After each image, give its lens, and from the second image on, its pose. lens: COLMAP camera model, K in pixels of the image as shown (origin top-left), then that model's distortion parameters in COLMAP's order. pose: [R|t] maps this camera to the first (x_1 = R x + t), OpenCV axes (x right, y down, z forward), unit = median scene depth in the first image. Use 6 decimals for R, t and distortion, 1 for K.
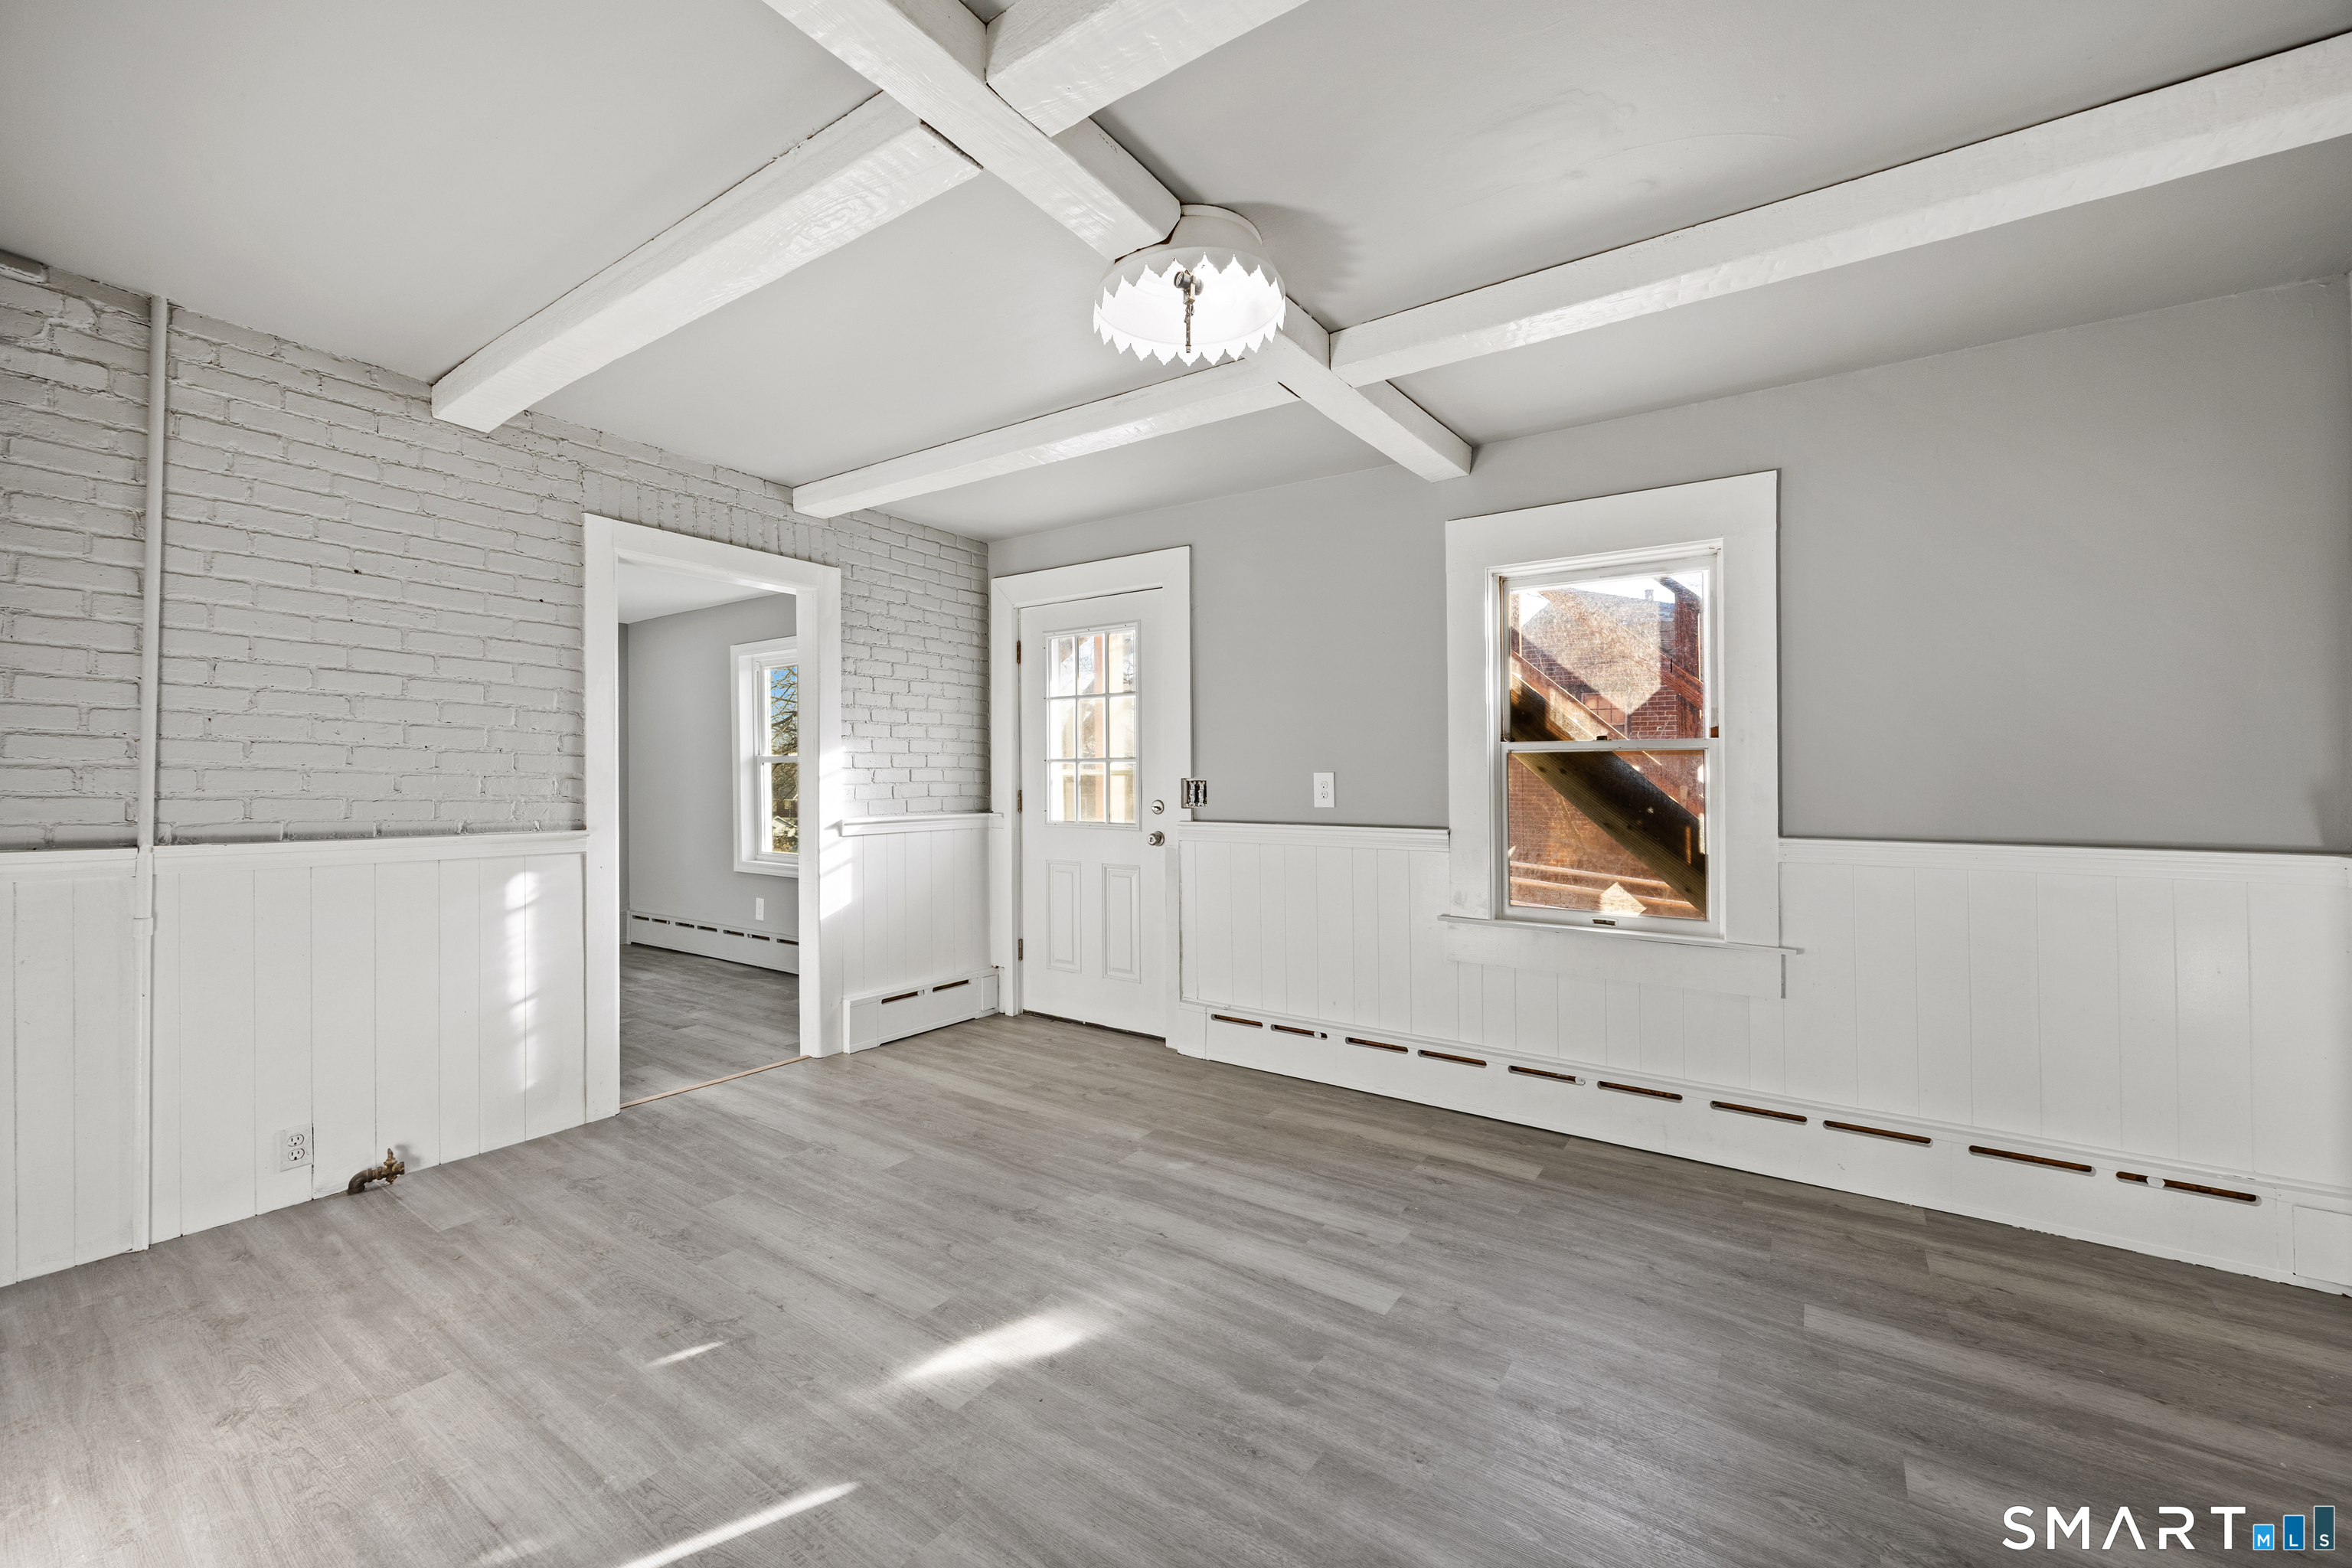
lens RADIAL K [[933.9, 0, 1170.6], [0, 933.9, 768.3], [0, 0, 1]] dist [0.001501, 0.000335]
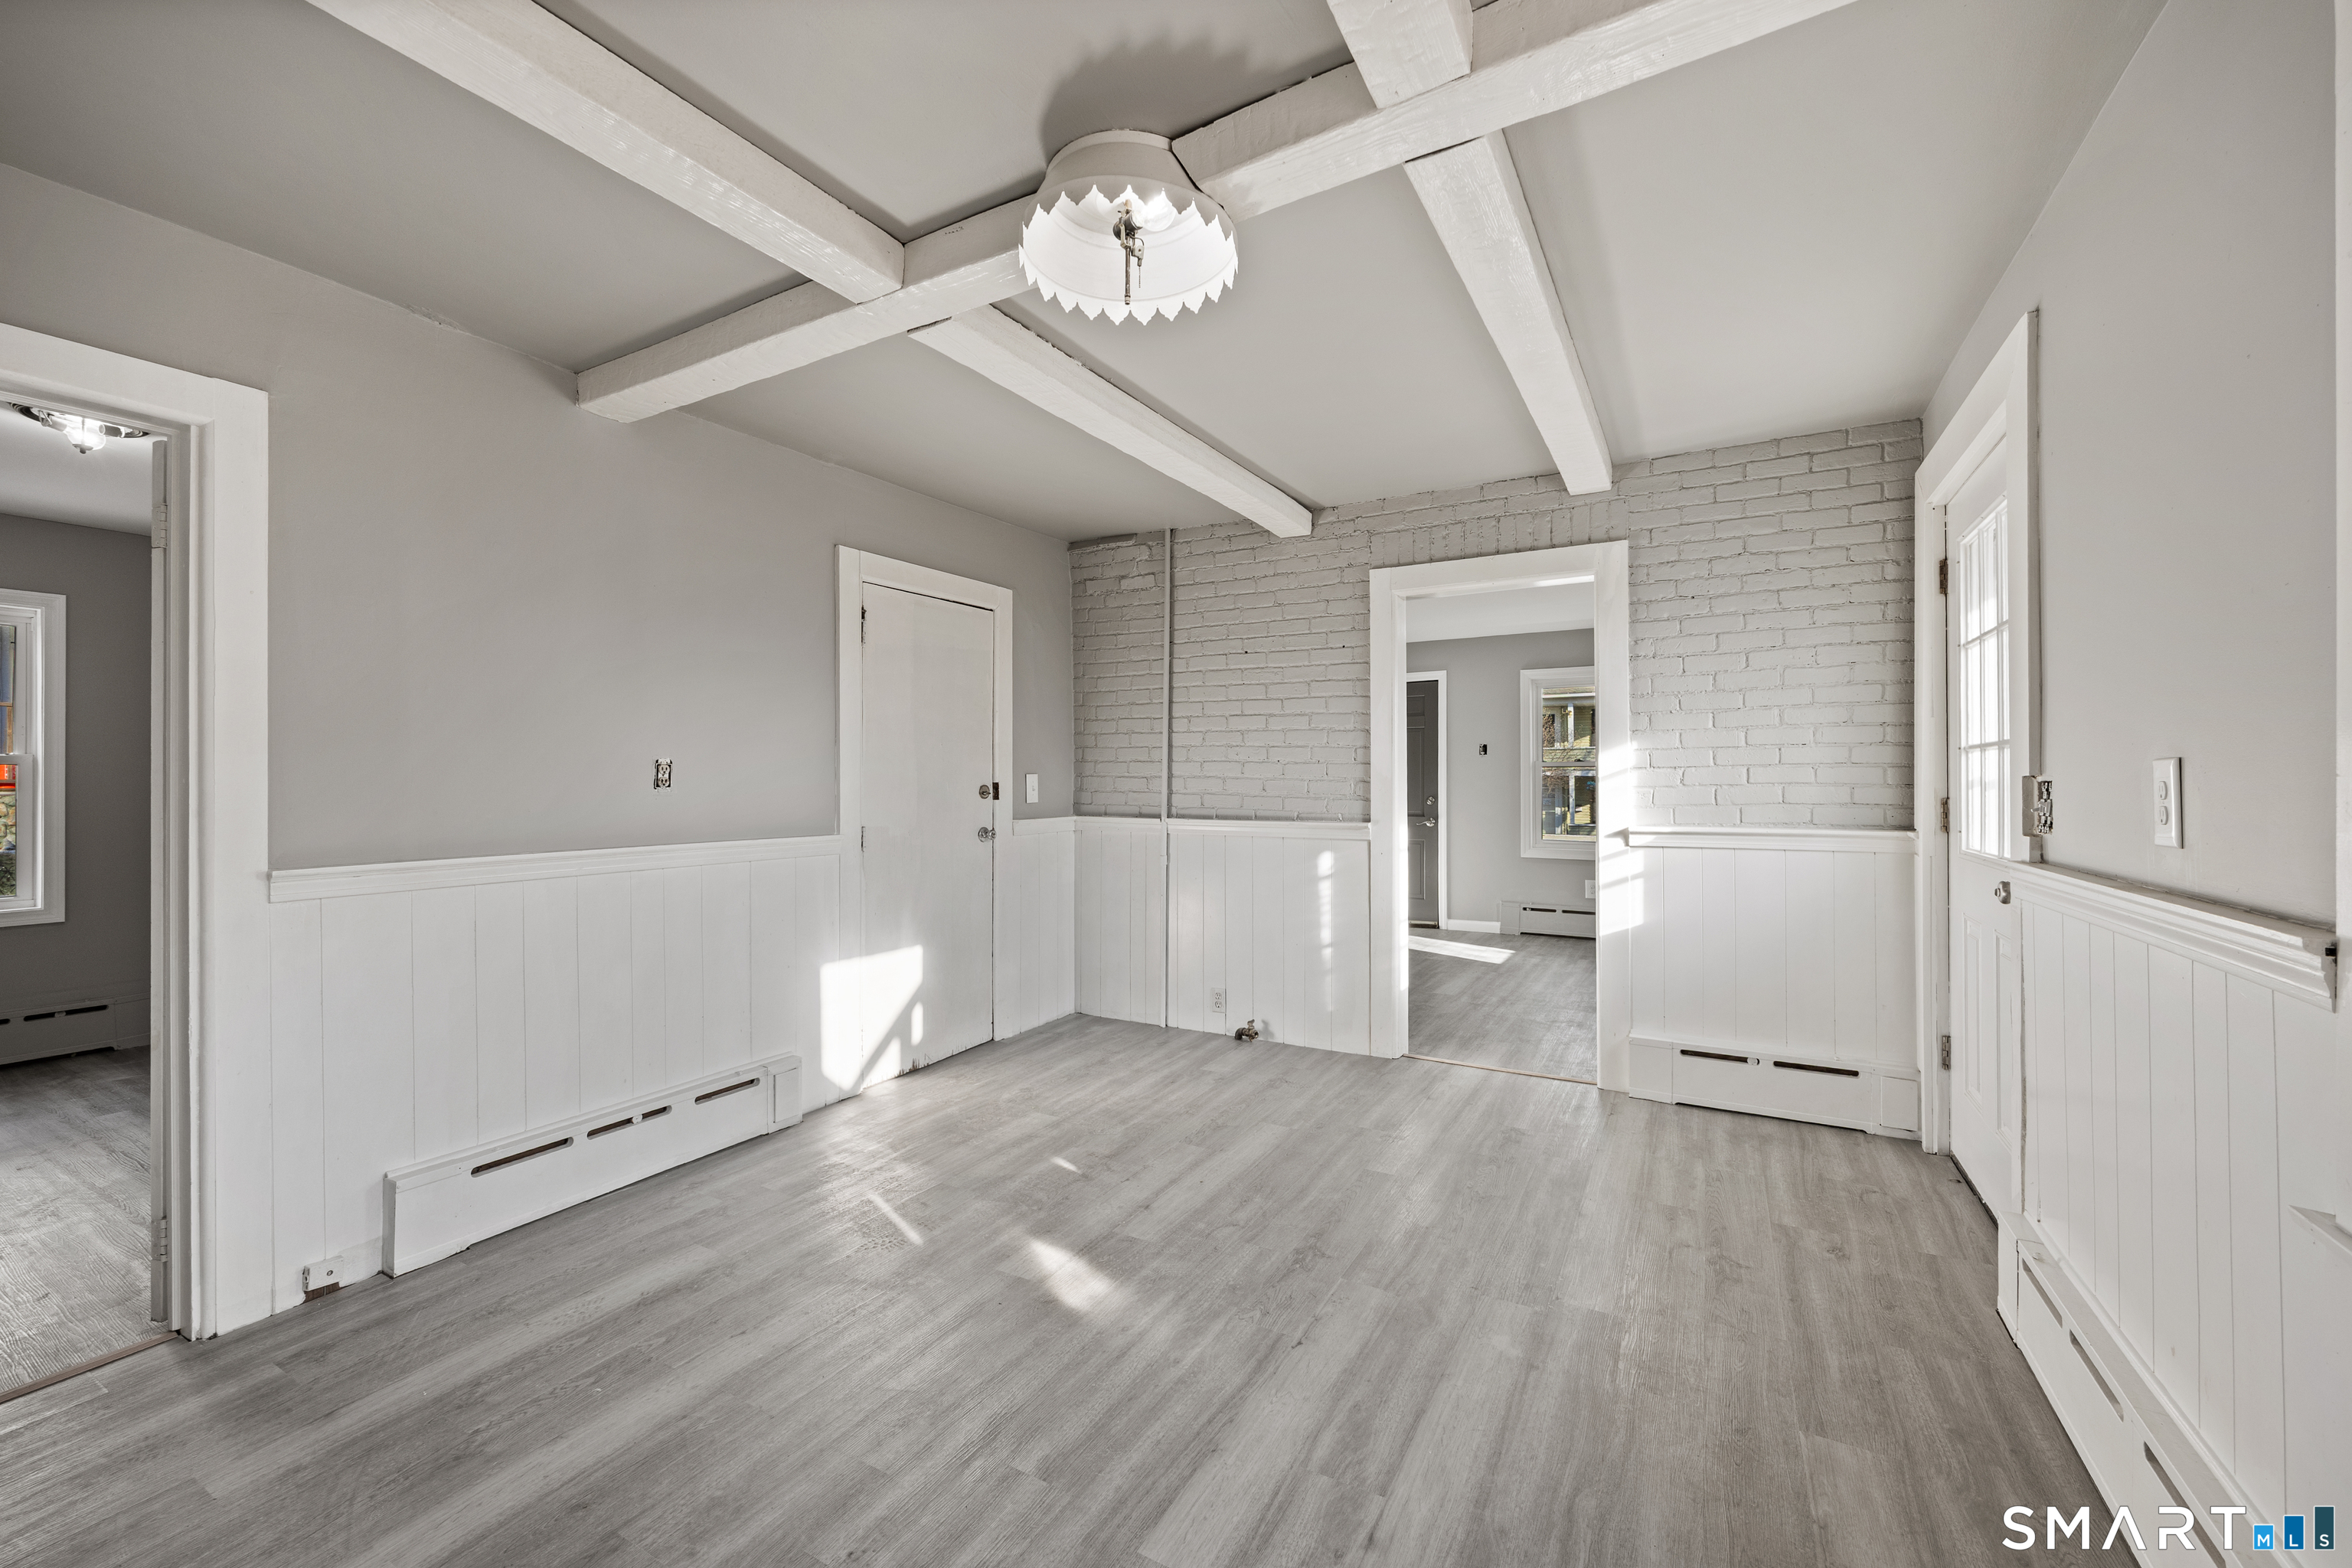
lens RADIAL K [[933.9, 0, 1182.5], [0, 933.9, 780.9], [0, 0, 1]] dist [0.001501, 0.000335]
pose [[0.093444, -0.002611, -0.995621, 0.723713], [0.016615, 0.999861, -0.001063, 0.008545], [0.995486, -0.016443, 0.093474, 0.761663]]
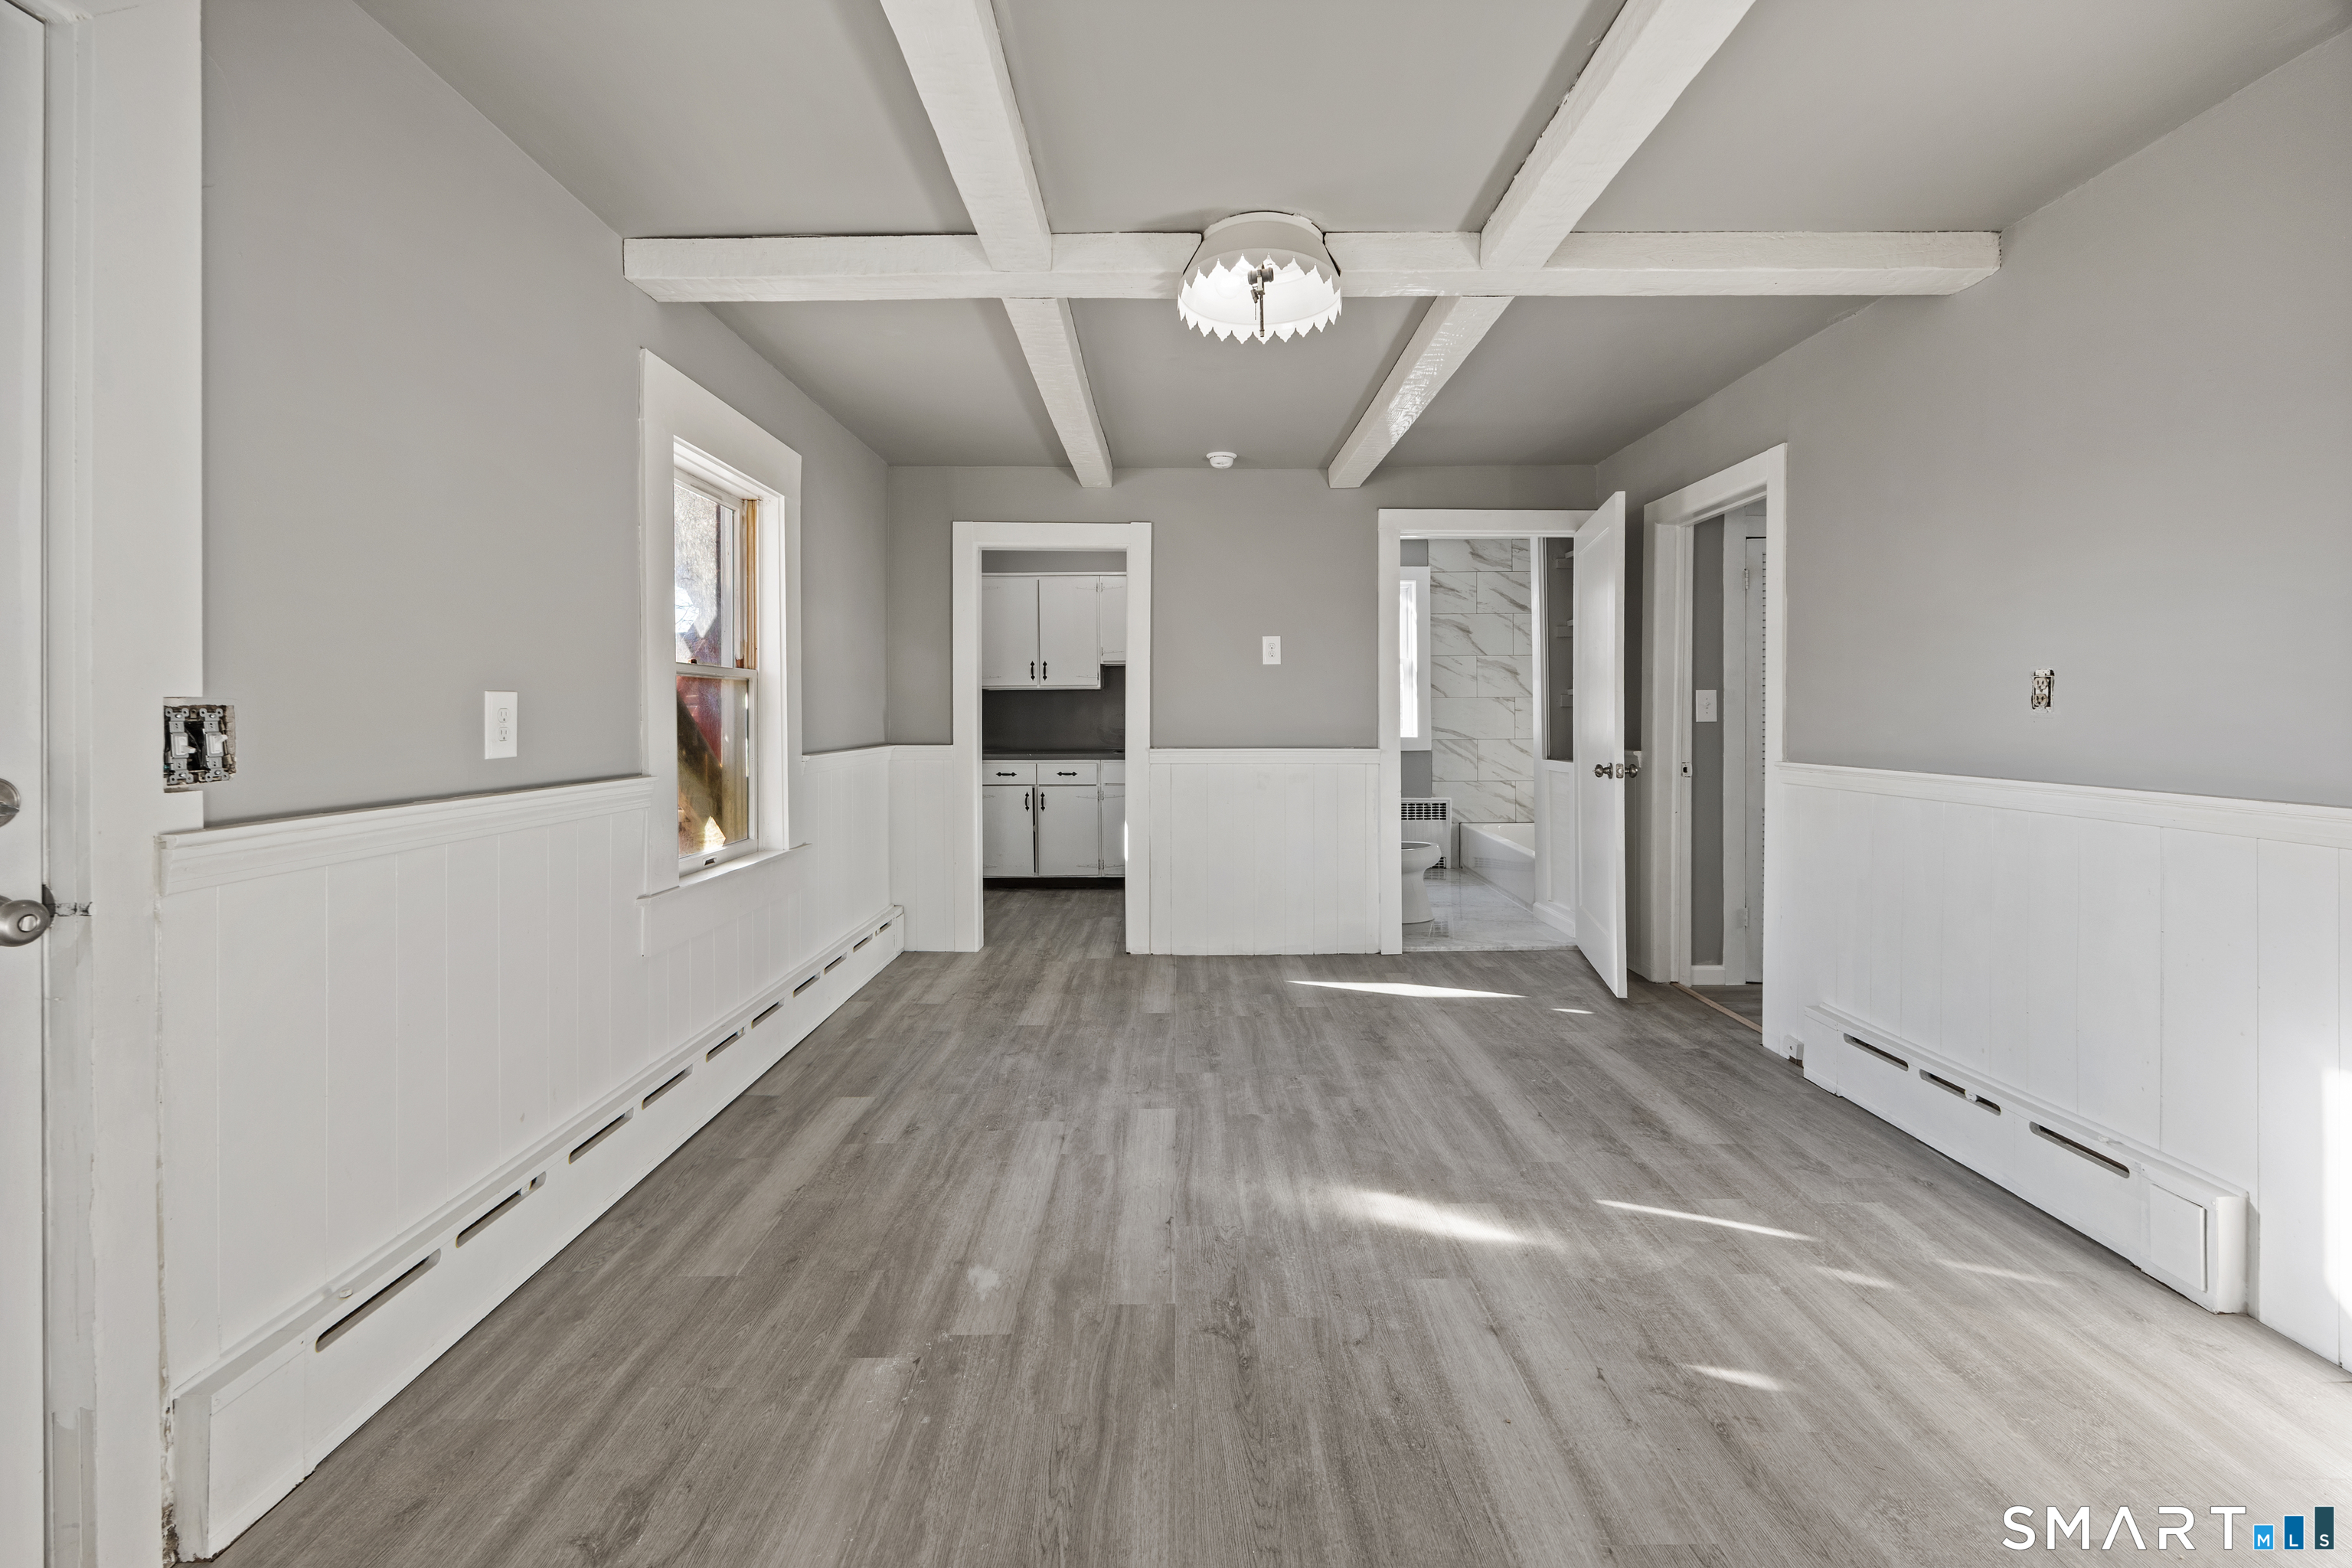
lens RADIAL K [[933.9, 0, 1191.6], [0, 933.9, 712.2], [0, 0, 1]] dist [0.001501, 0.000335]
pose [[-0.585821, 0.000014, 0.810441, -0.673937], [-0.008284, 0.999948, -0.006005, 0.021555], [-0.810398, -0.010232, -0.585790, 1.377552]]
